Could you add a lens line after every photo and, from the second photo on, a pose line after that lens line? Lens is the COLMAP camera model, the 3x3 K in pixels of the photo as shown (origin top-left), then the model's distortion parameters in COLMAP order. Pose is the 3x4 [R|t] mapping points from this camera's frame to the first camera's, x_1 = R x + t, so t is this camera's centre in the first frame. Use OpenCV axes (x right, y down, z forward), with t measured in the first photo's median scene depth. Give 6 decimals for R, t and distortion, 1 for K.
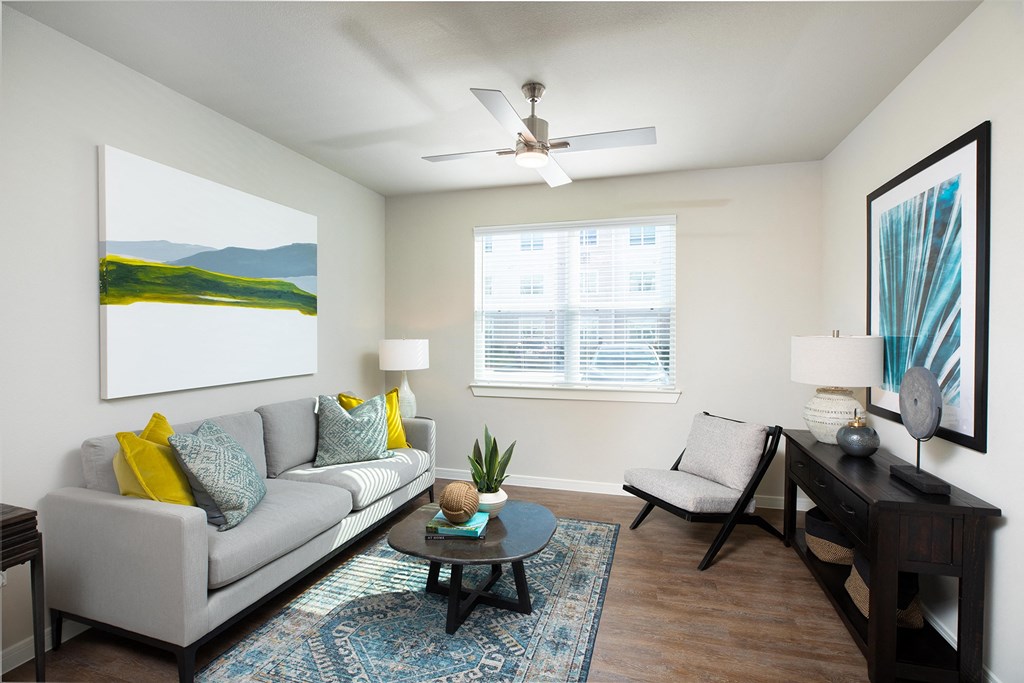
lens RADIAL K [[478.2, 0, 510.7], [0, 478.2, 338.7], [0, 0, 1]] dist [-0.017056, -0.000345]
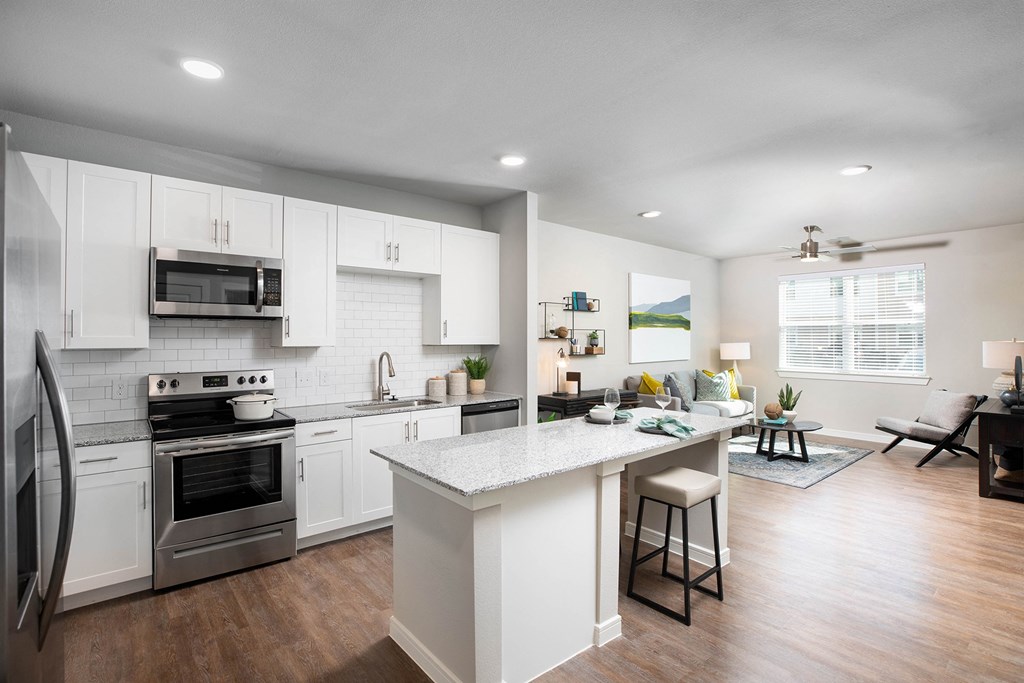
lens RADIAL K [[478.2, 0, 514.1], [0, 478.2, 334.8], [0, 0, 1]] dist [-0.017056, -0.000345]
pose [[0.837356, -0.004708, -0.546637, 0.076964], [-0.005366, 0.999844, -0.016832, 0.008526], [0.546631, 0.017027, 0.837200, -1.220272]]
